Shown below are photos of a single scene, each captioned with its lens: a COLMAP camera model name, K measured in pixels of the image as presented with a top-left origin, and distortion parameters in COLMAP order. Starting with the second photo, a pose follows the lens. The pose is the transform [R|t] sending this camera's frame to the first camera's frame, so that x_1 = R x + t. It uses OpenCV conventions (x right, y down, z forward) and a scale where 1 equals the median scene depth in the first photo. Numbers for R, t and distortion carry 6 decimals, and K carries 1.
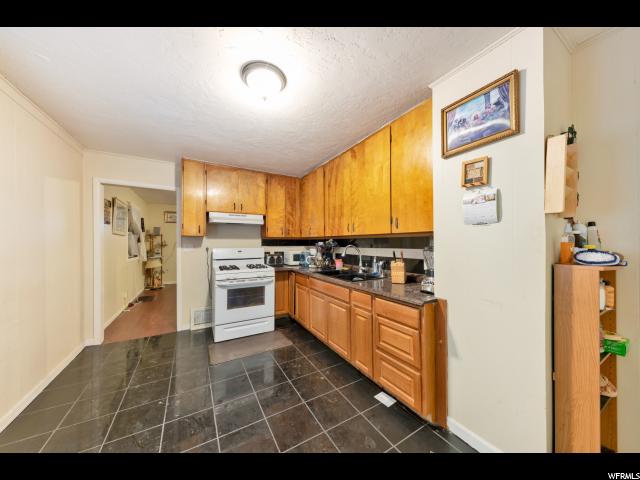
lens RADIAL K [[219.1, 0, 320.3], [0, 219.1, 240.2], [0, 0, 1]] dist [0.000662, 0.000027]
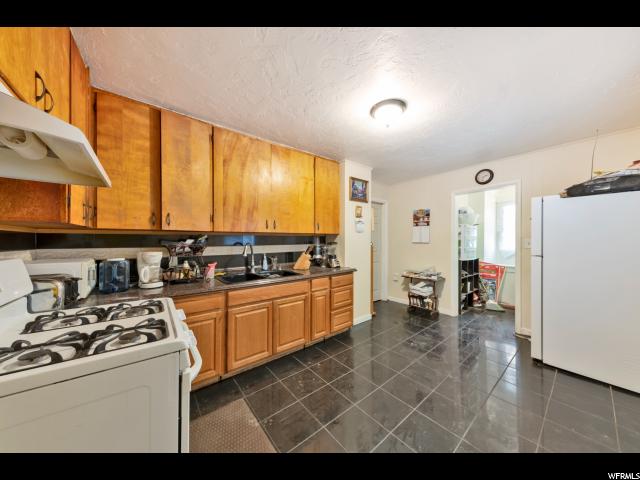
lens RADIAL K [[219.1, 0, 321.1], [0, 219.1, 241.7], [0, 0, 1]] dist [0.000662, 0.000027]
pose [[-0.154777, 0.006818, 0.987926, -0.842742], [0.000047, 0.999976, -0.006894, 0.024828], [-0.987949, -0.001020, -0.154774, 0.919786]]
